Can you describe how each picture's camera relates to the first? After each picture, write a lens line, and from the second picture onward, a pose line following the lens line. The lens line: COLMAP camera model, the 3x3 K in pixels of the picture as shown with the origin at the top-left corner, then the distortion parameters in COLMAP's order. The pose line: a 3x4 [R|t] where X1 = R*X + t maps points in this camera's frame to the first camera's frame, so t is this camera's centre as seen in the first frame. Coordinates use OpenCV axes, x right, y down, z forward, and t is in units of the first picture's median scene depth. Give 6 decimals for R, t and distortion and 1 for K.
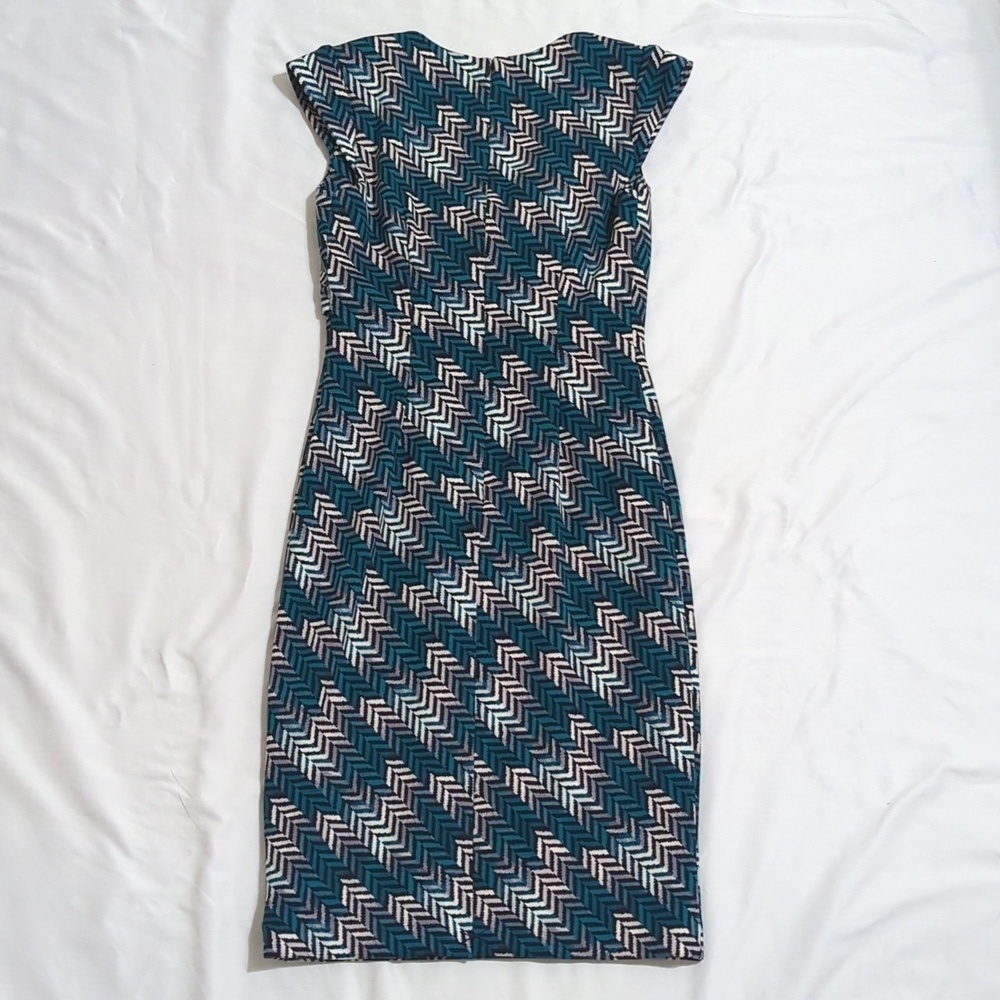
lens RADIAL K [[1602.9, 0, 500.0], [0, 1602.9, 500.0], [0, 0, 1]] dist [0.145947, -0.833822]
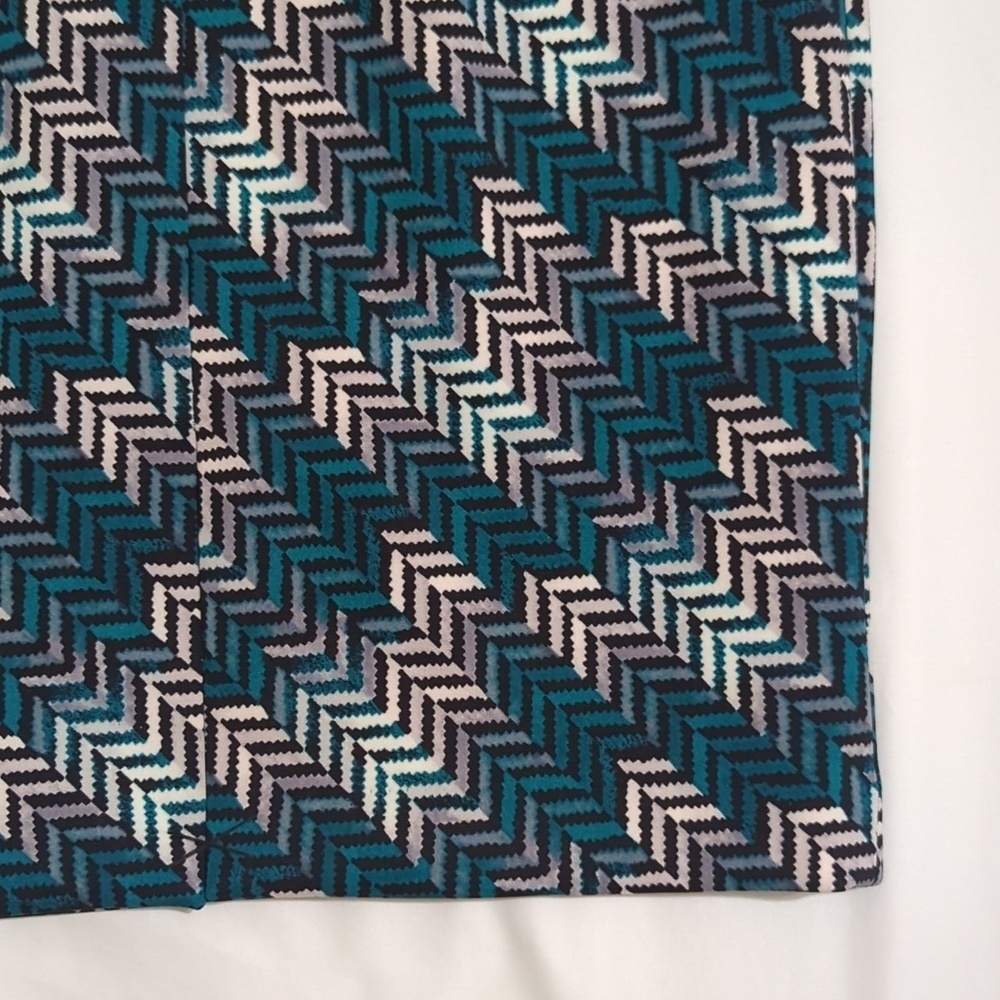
lens RADIAL K [[1632.1, 0, 500.0], [0, 1632.1, 500.0], [0, 0, 1]] dist [0.202195, -0.966439]
pose [[0.999191, -0.034875, 0.020028, 0.039513], [0.027235, 0.953208, 0.301085, 0.096622], [-0.029591, -0.300296, 0.953387, 0.671440]]
